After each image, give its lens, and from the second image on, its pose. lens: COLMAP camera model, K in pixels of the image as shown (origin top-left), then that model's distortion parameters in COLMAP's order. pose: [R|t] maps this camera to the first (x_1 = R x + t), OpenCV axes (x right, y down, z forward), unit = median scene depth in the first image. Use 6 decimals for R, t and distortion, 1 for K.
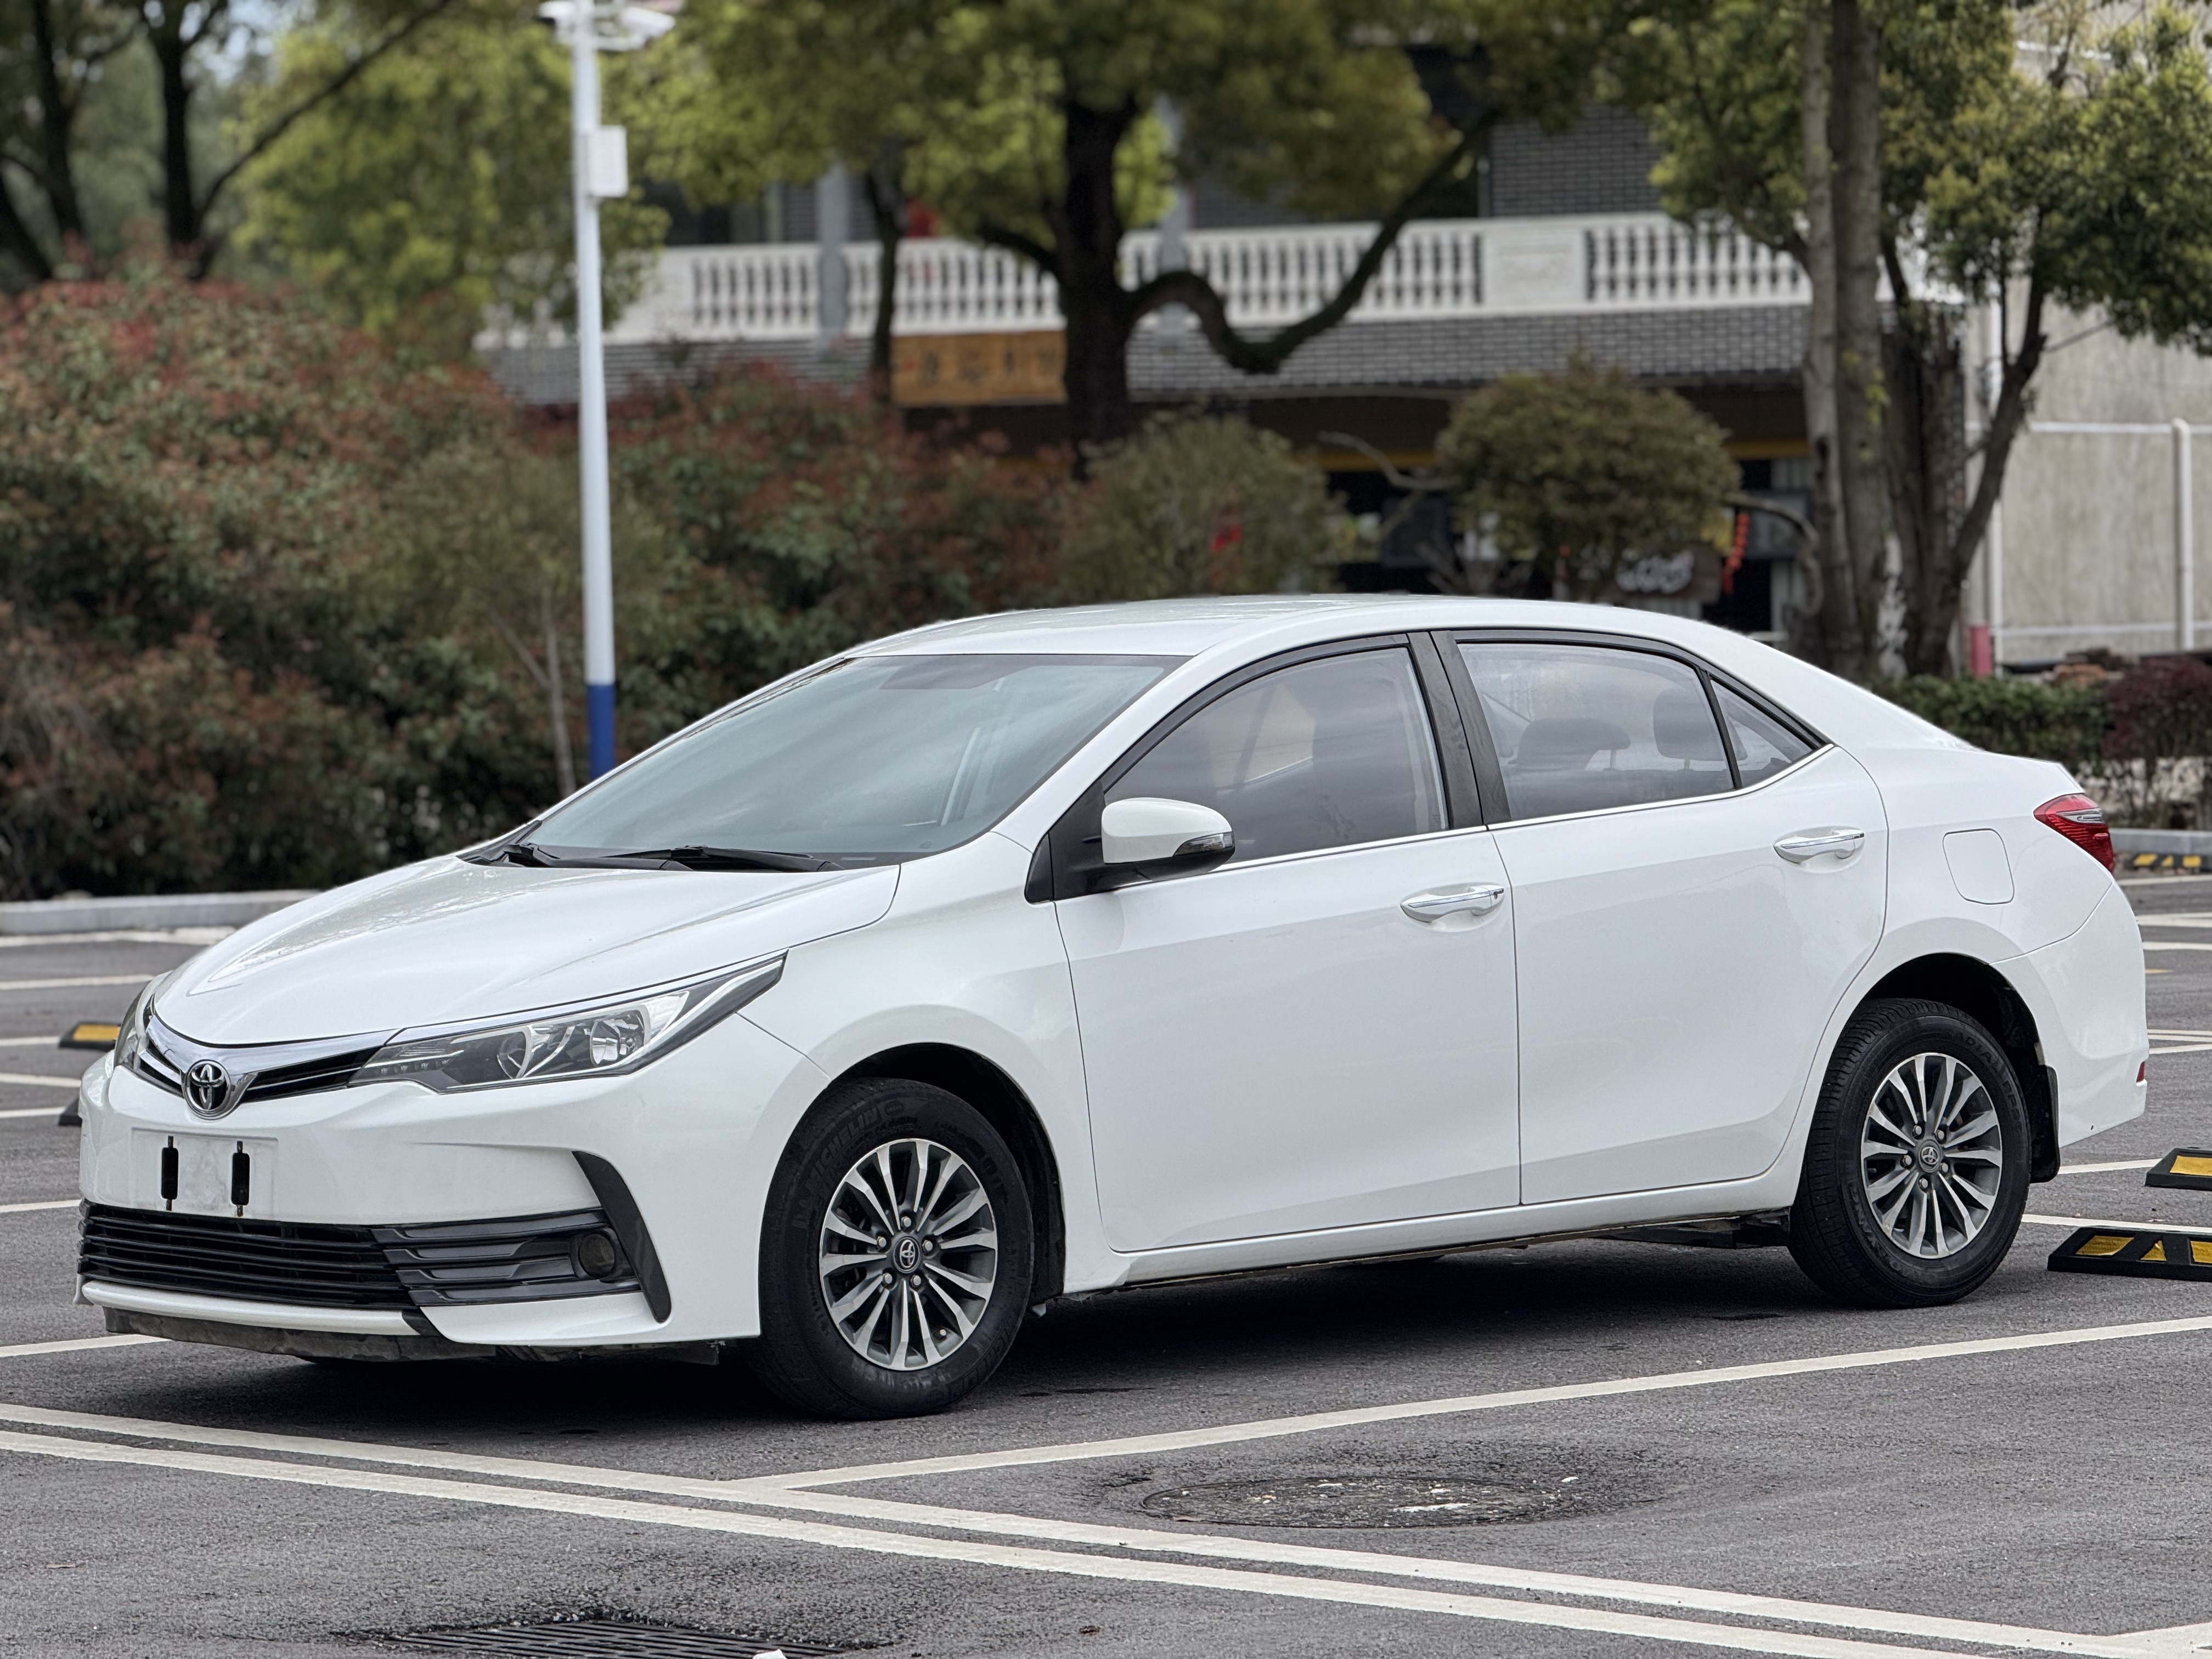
lens RADIAL K [[7844.3, 0, 1108.0], [0, 7844.3, 828.8], [0, 0, 1]] dist [0.116906, 0.000000]
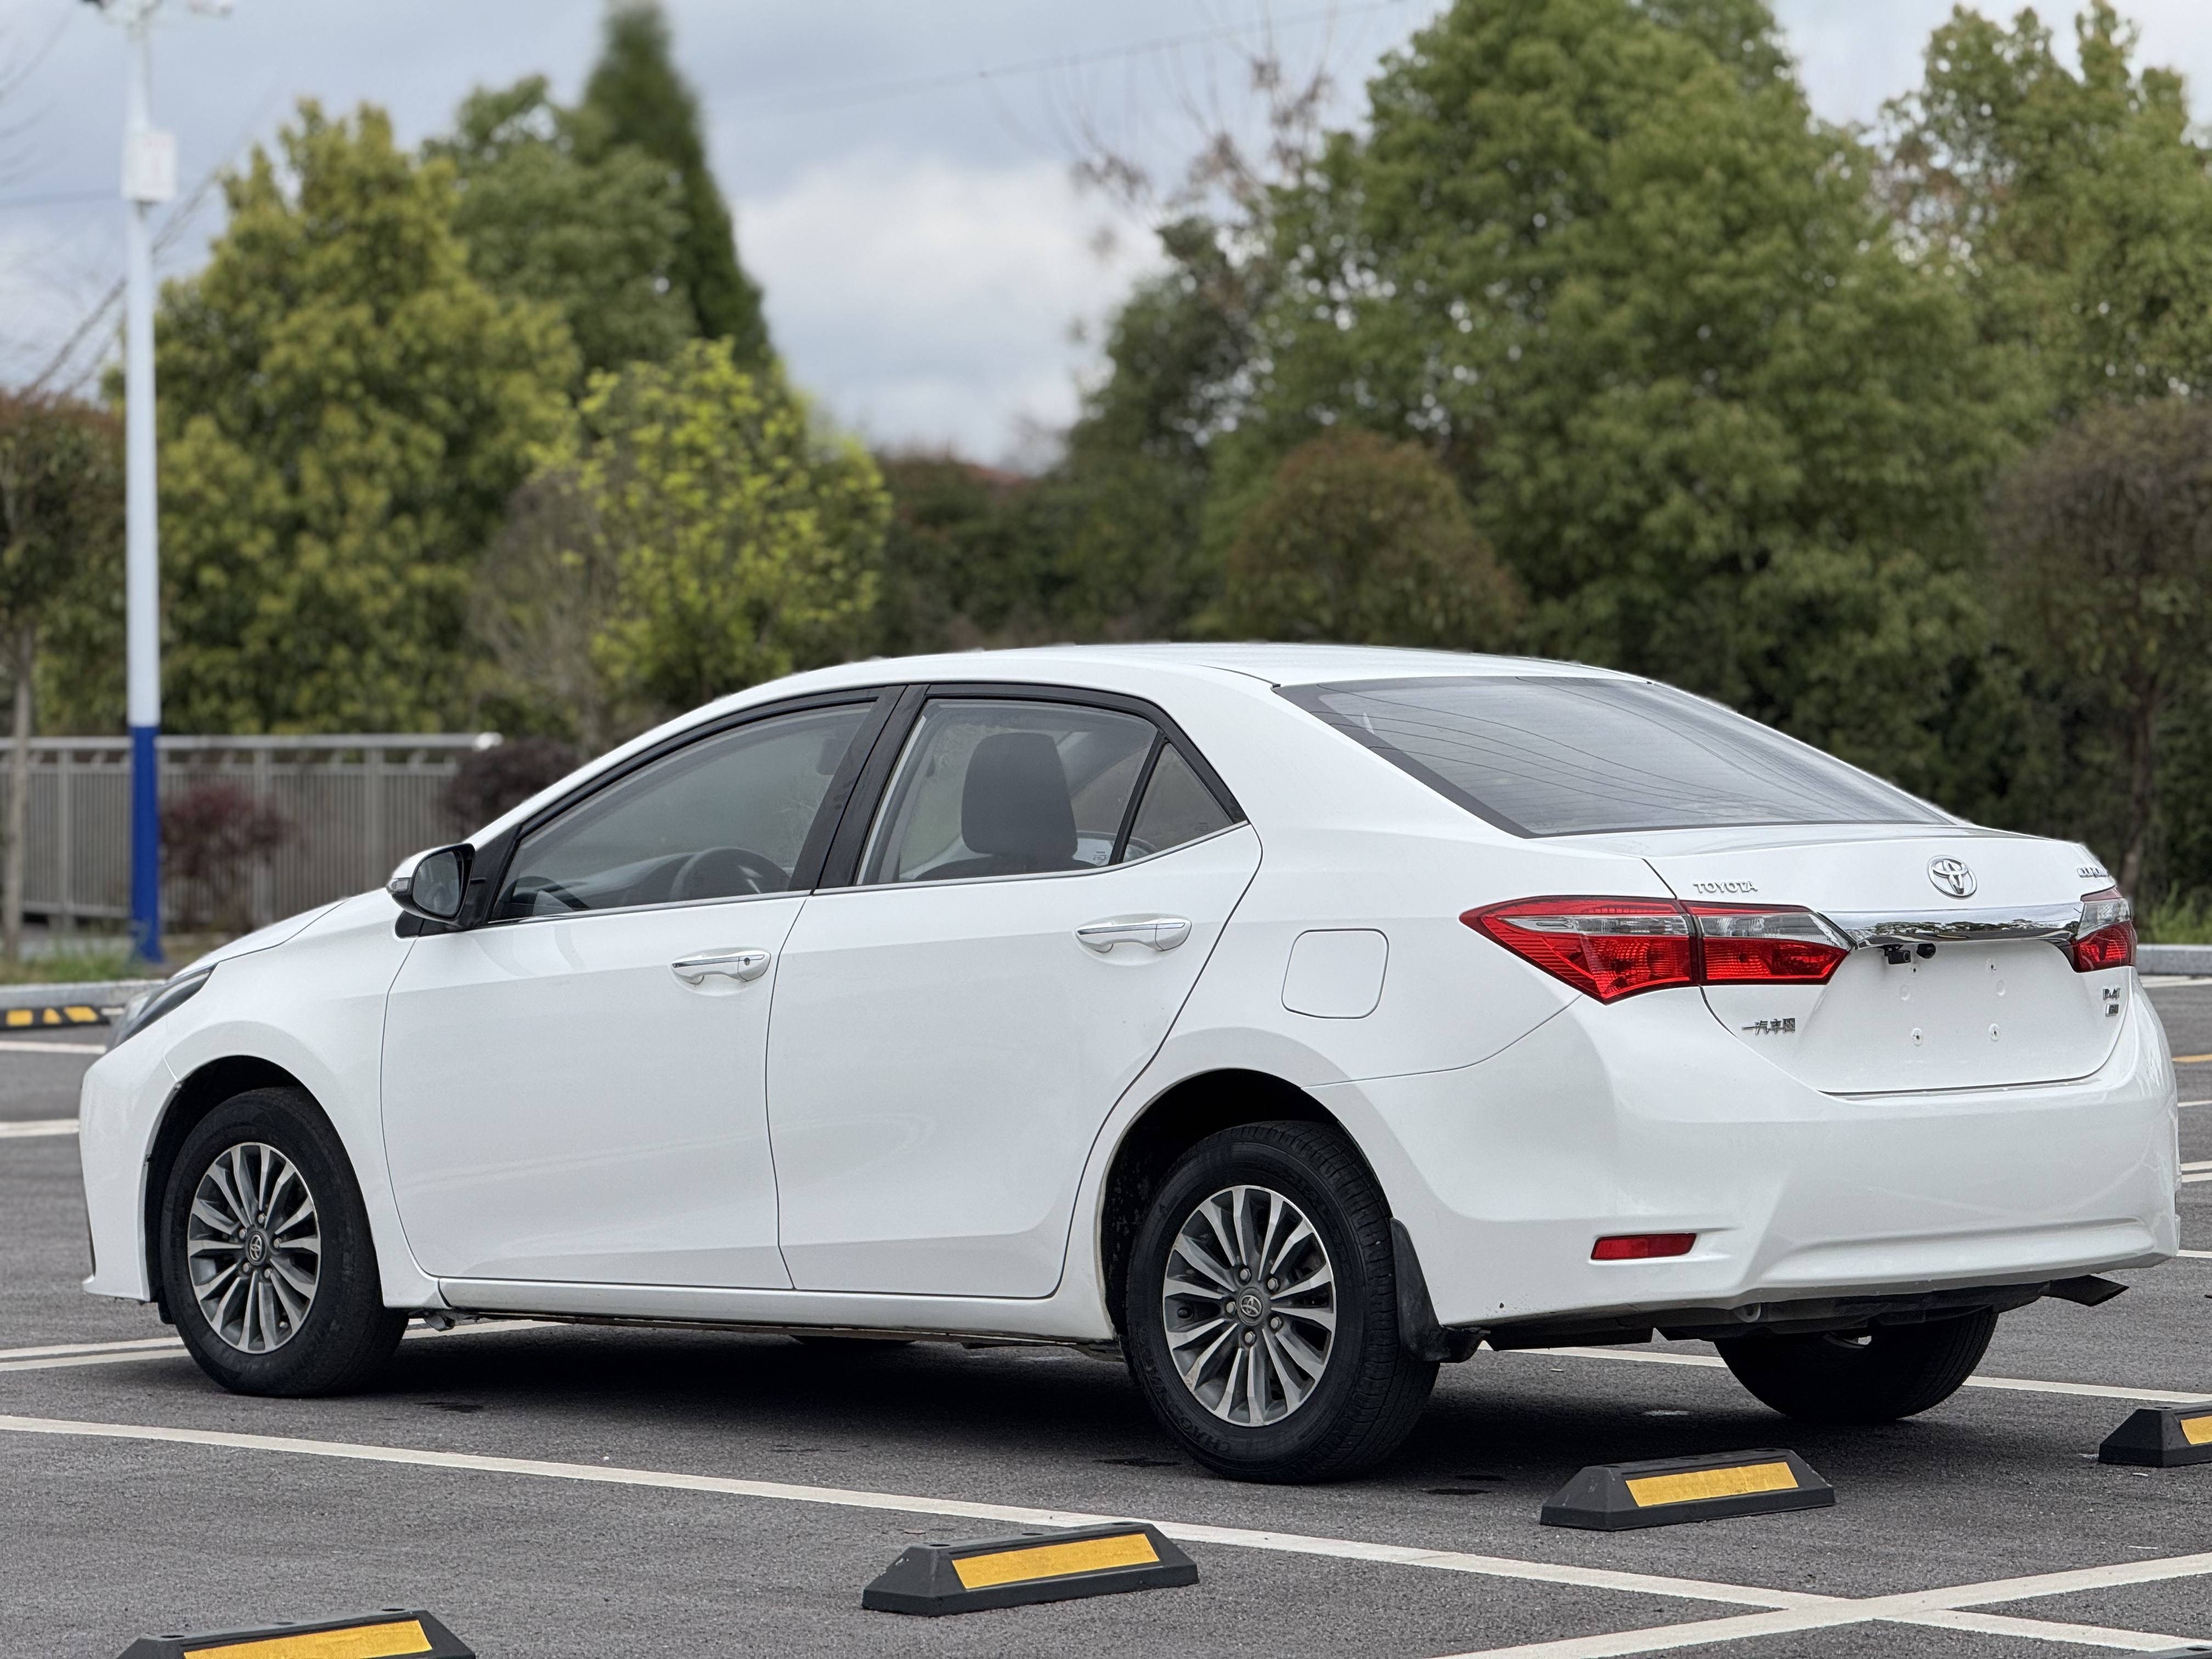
lens RADIAL K [[7844.3, 0, 1102.0], [0, 7844.3, 828.9], [0, 0, 1]] dist [0.116906, 0.000000]
pose [[0.094884, 0.035984, -0.994838, 1.151507], [-0.023677, 0.999145, 0.033882, -0.047029], [0.995207, 0.020340, 0.095655, 1.089536]]
